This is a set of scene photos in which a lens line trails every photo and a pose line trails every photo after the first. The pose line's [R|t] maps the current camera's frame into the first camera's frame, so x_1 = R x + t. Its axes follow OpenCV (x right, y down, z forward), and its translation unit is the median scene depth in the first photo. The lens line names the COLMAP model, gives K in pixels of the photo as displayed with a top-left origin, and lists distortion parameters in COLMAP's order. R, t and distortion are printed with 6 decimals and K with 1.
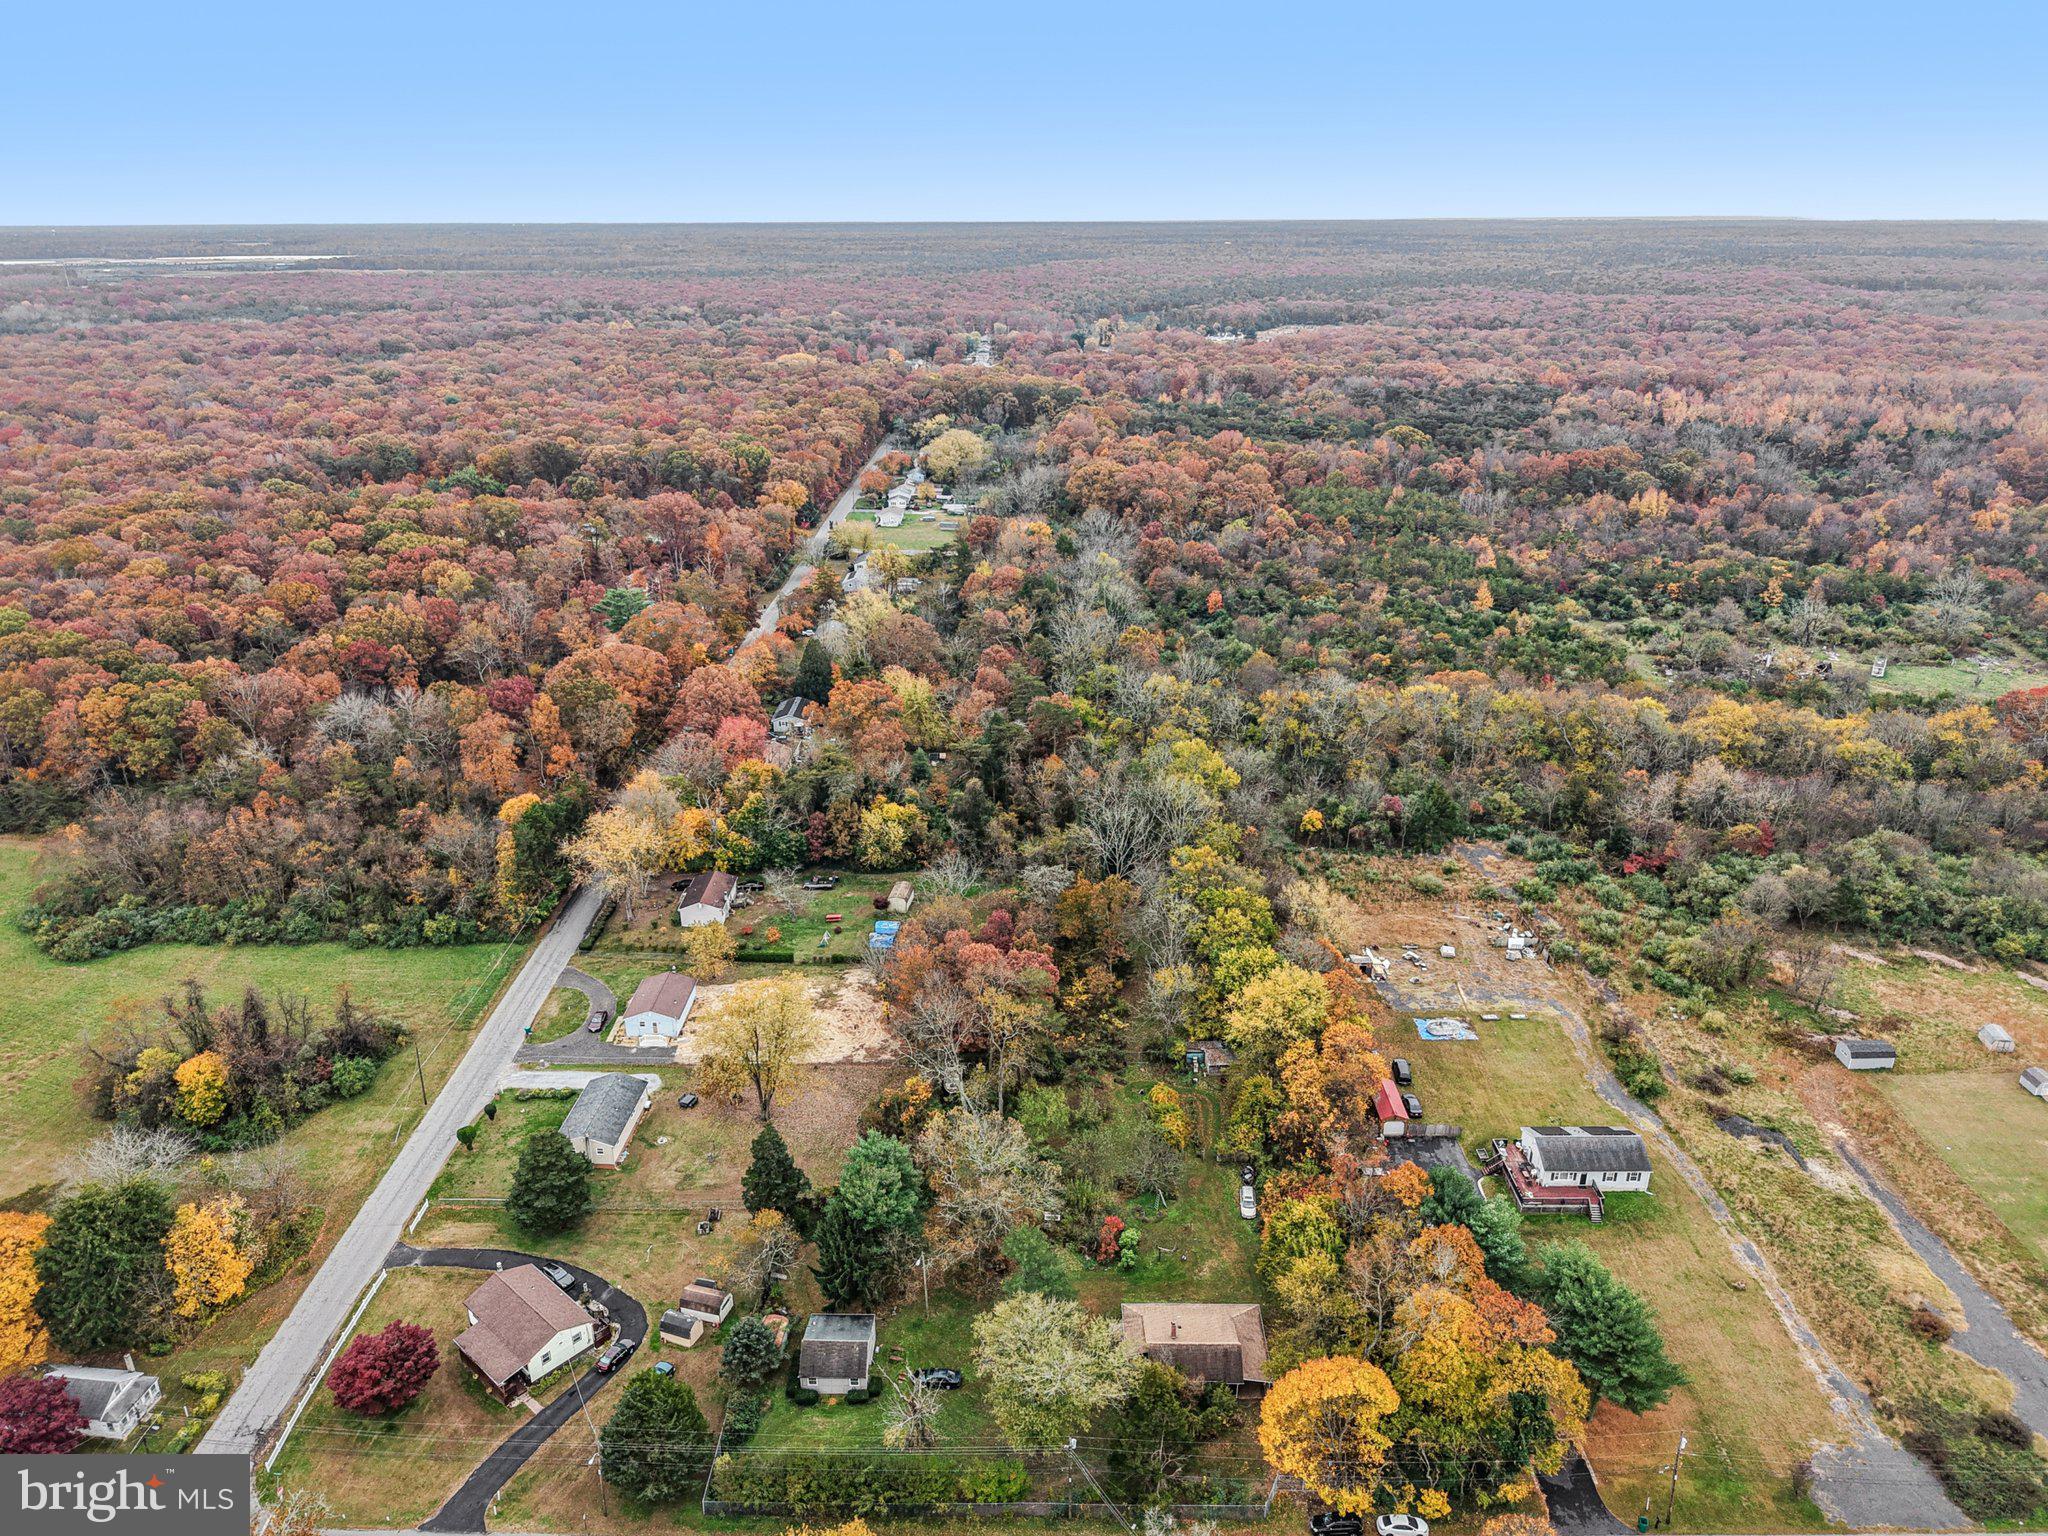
lens RADIAL K [[1389.9, 0, 1019.7], [0, 1389.9, 777.0], [0, 0, 1]] dist [0.015765, -0.017112]
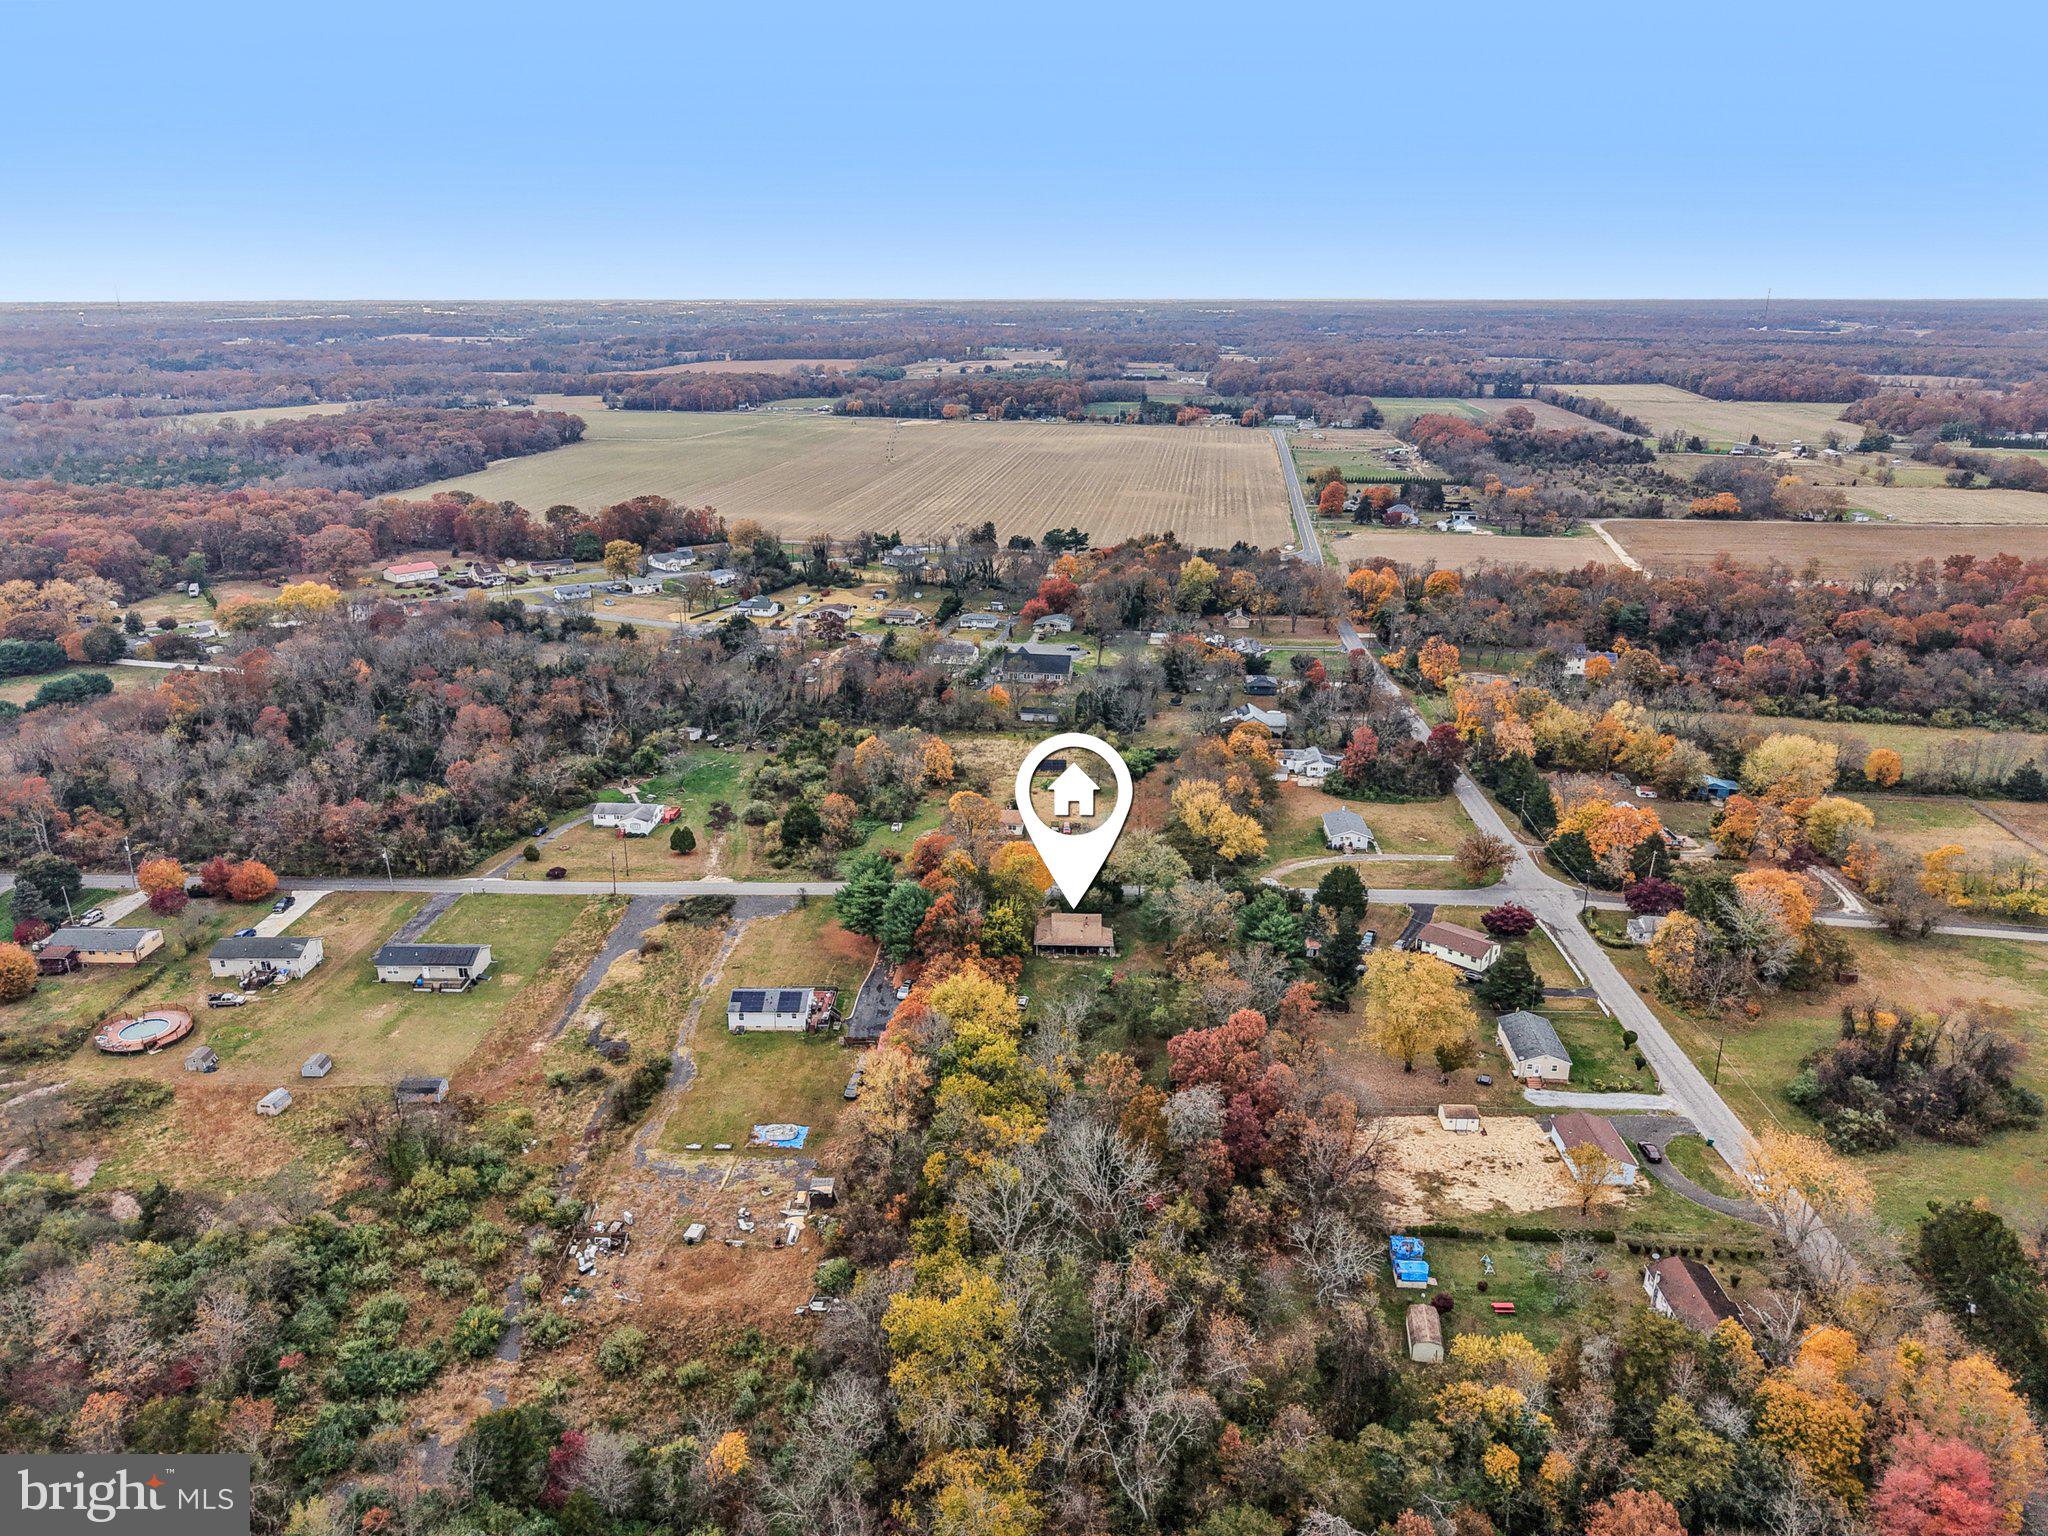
lens RADIAL K [[1389.9, 0, 1020.6], [0, 1389.9, 762.1], [0, 0, 1]] dist [0.015765, -0.017112]
pose [[-0.999804, 0.002405, 0.019648, 0.110119], [0.014640, 0.757885, 0.652223, -0.661028], [-0.013322, 0.652383, -0.757772, 1.559829]]
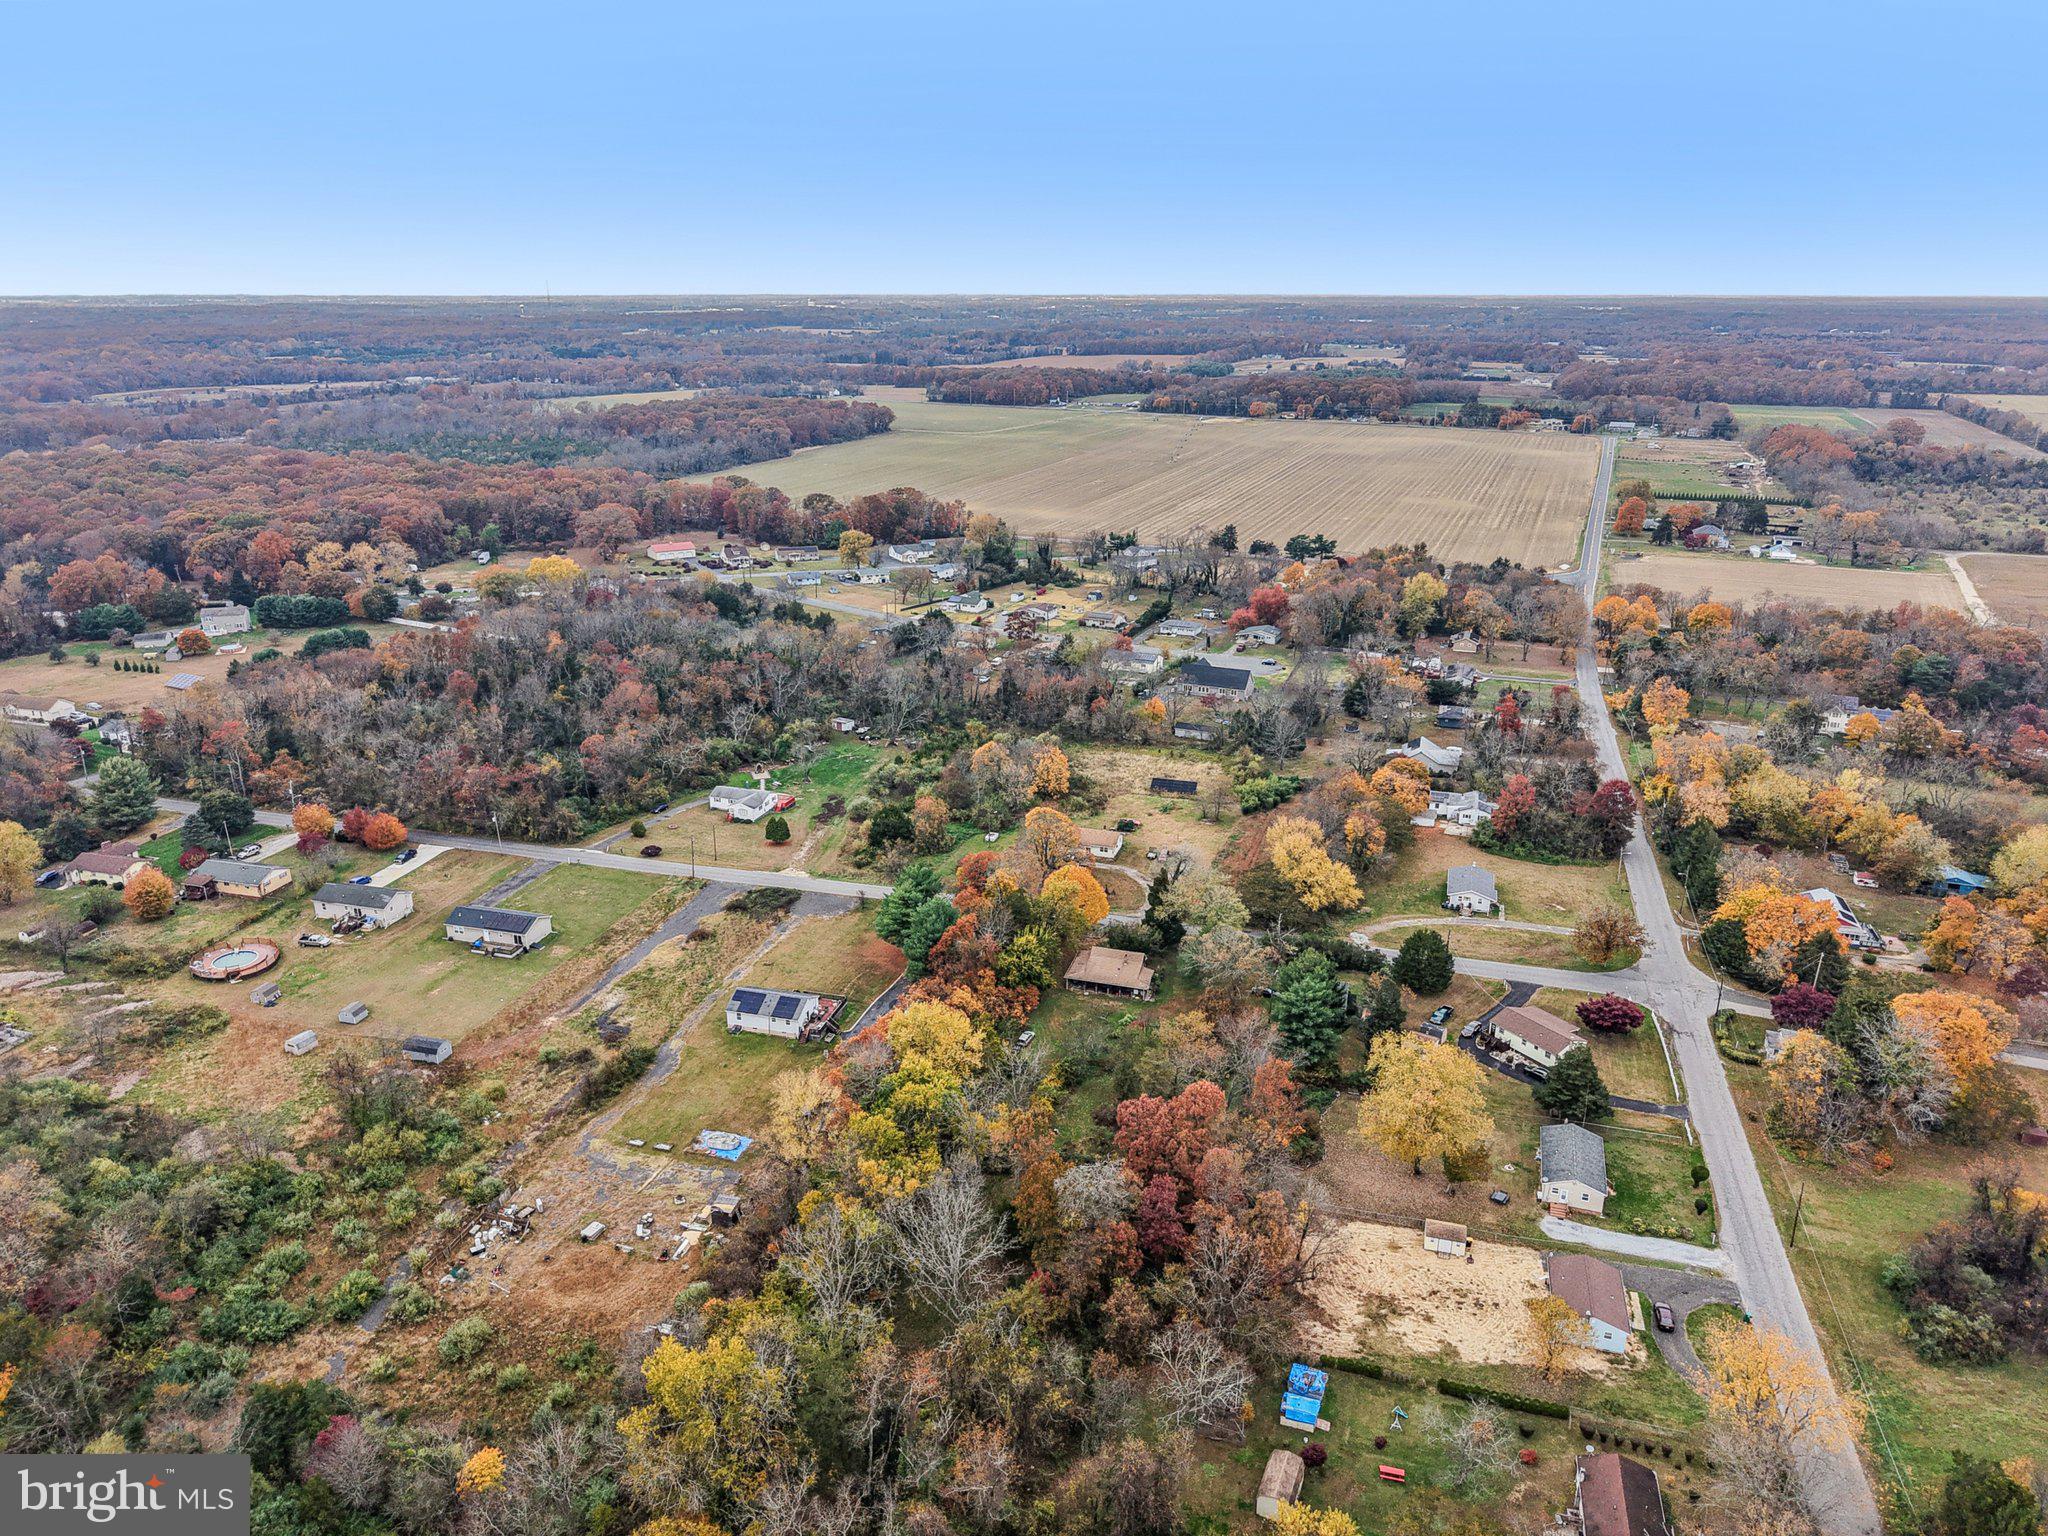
lens RADIAL K [[1389.9, 0, 1016.7], [0, 1389.9, 768.0], [0, 0, 1]] dist [0.015765, -0.017112]
pose [[-0.963333, -0.080530, 0.255940, -0.124831], [0.107354, 0.758530, 0.642735, -0.620857], [-0.245897, 0.646644, -0.722071, 1.468705]]
